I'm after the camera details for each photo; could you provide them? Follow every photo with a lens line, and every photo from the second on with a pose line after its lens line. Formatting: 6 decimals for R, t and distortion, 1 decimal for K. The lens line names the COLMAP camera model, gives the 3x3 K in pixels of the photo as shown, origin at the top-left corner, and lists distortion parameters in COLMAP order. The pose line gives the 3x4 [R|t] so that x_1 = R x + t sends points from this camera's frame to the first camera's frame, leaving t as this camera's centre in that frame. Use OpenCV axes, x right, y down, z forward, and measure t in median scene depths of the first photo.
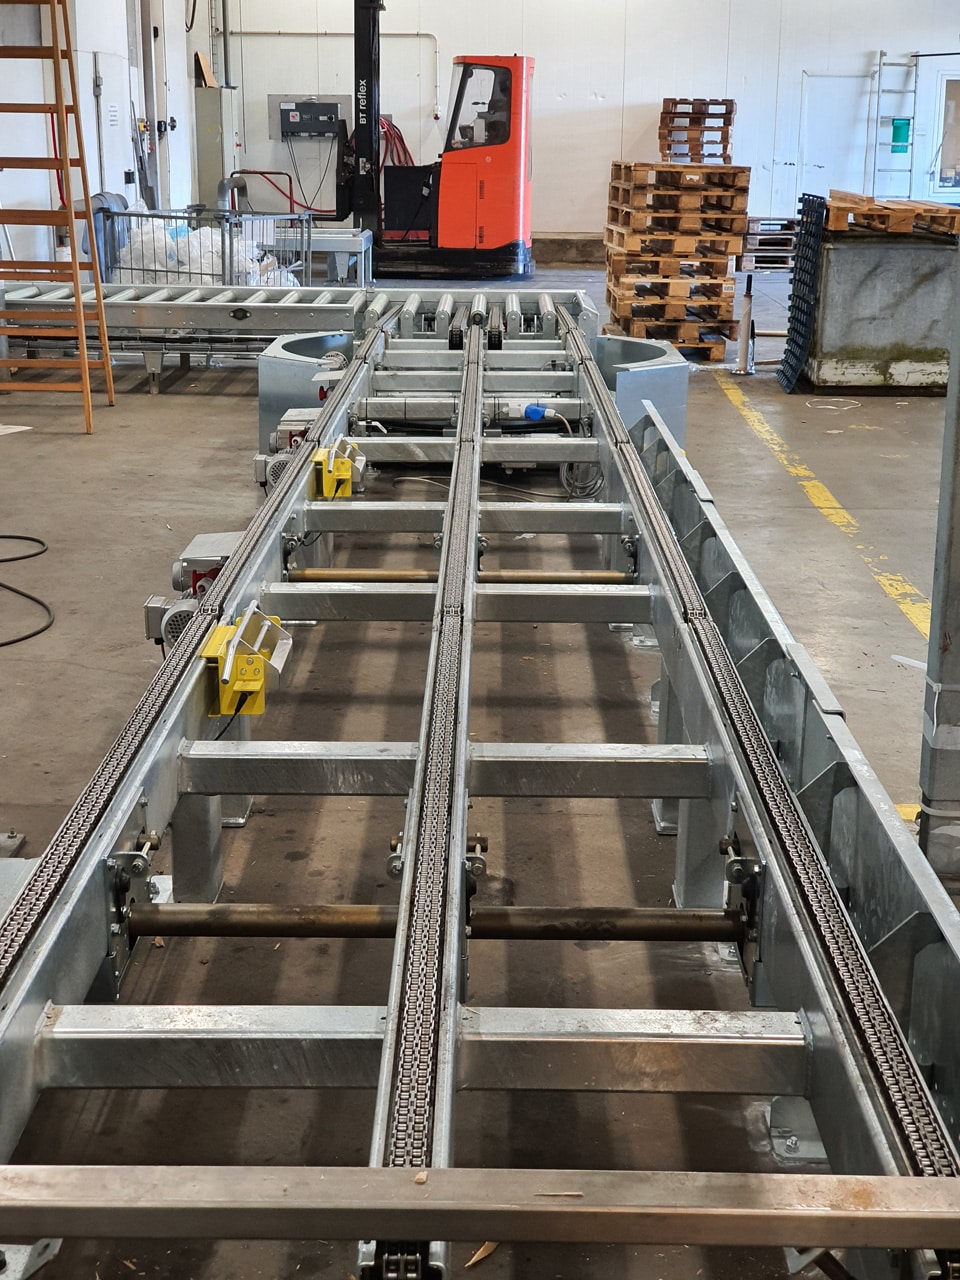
lens RADIAL K [[1893.8, 0, 459.1], [0, 1893.8, 690.1], [0, 0, 1]] dist [-0.105648, 0.992092]
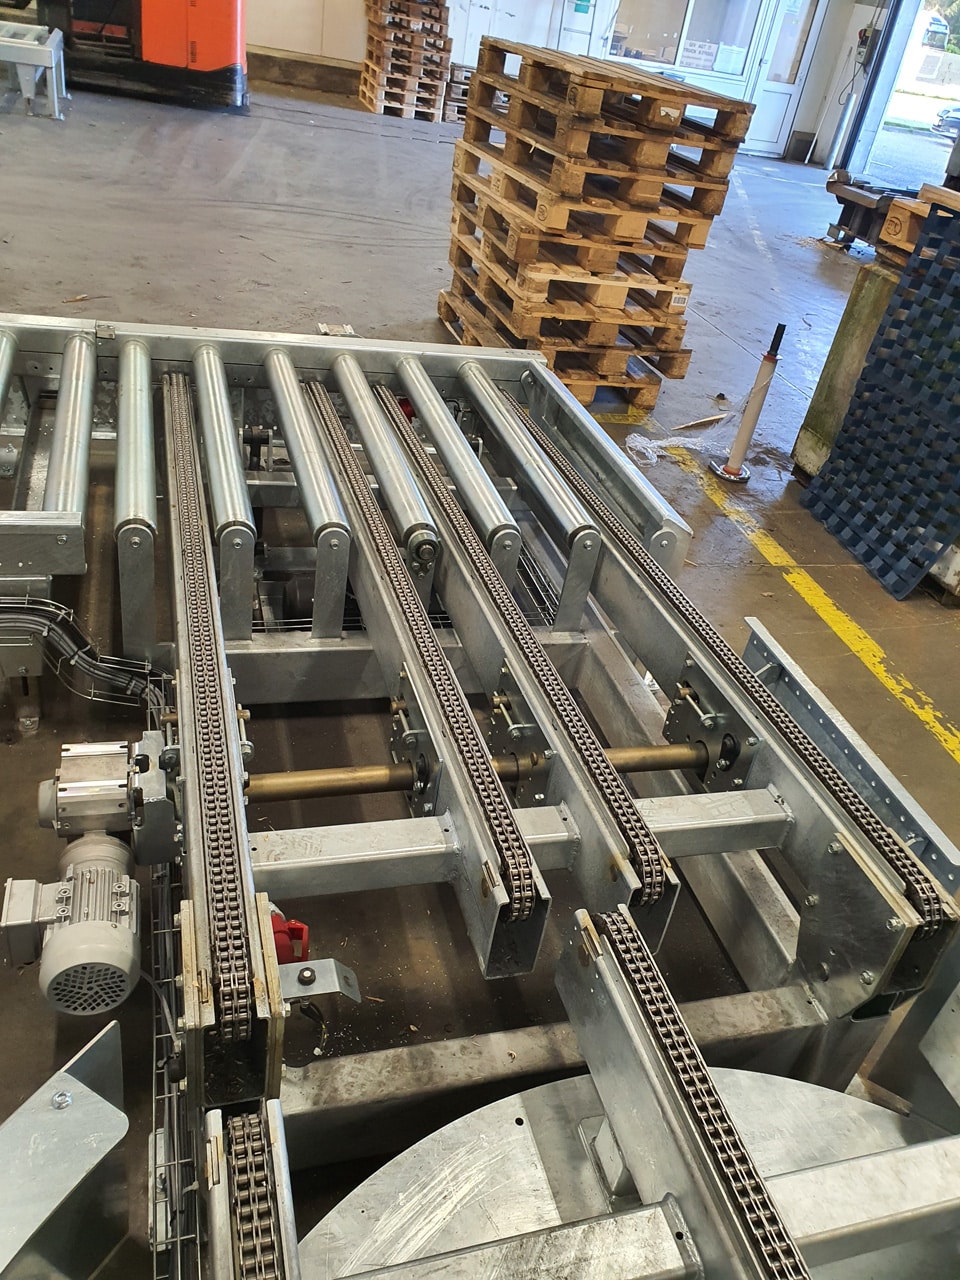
lens RADIAL K [[999.5, 0, 480.0], [0, 999.5, 640.0], [0, 0, 1]] dist [-0.031490, 0.073572]
pose [[0.945496, -0.045301, 0.322468, -0.045307], [-0.062090, 0.947027, 0.315095, -0.237257], [-0.319660, -0.317943, 0.892597, 0.780472]]
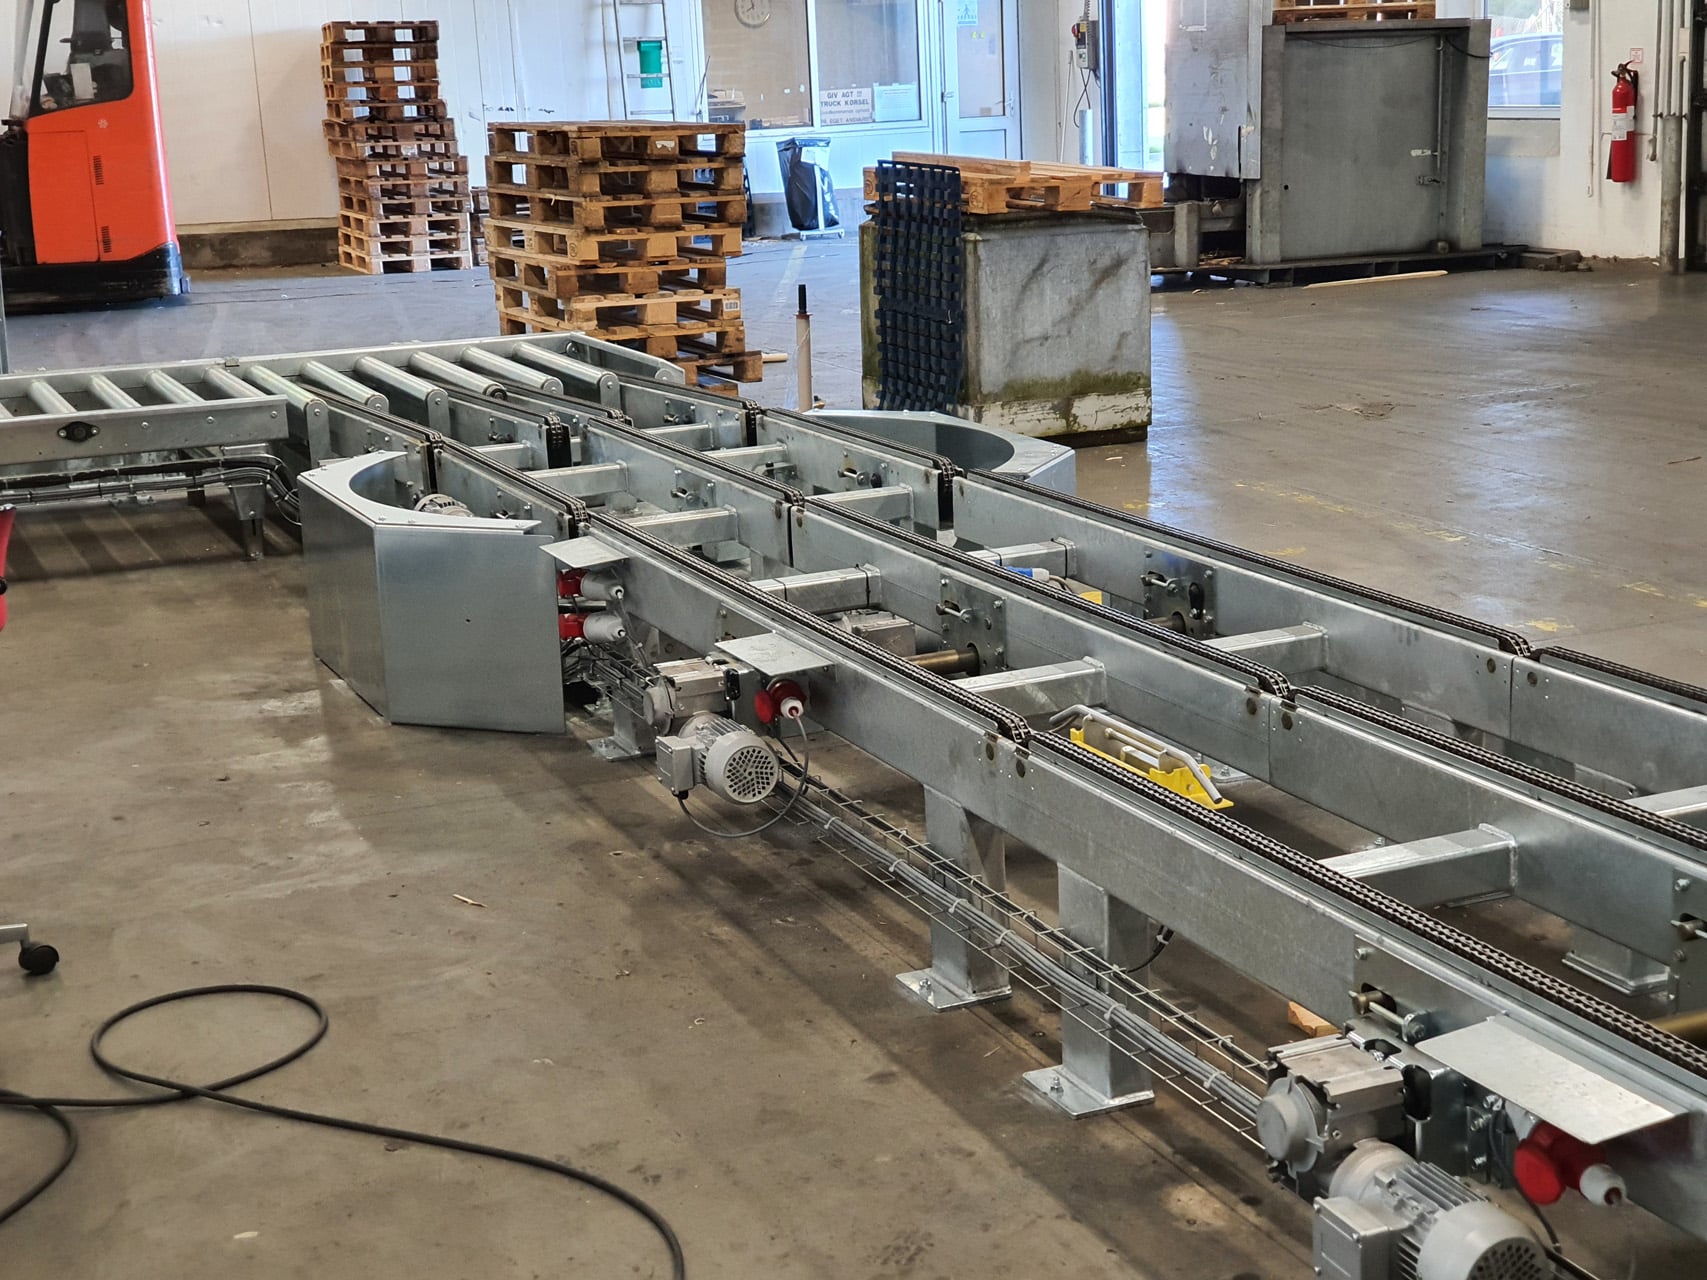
lens RADIAL K [[2525.6, 0, 907.8], [0, 2525.6, 641.8], [0, 0, 1]] dist [-0.105648, 0.992092]
pose [[0.899111, -0.140537, 0.414547, -0.209393], [0.163361, 0.986365, -0.019920, -0.080697], [-0.406096, 0.085631, 0.909810, 0.217427]]
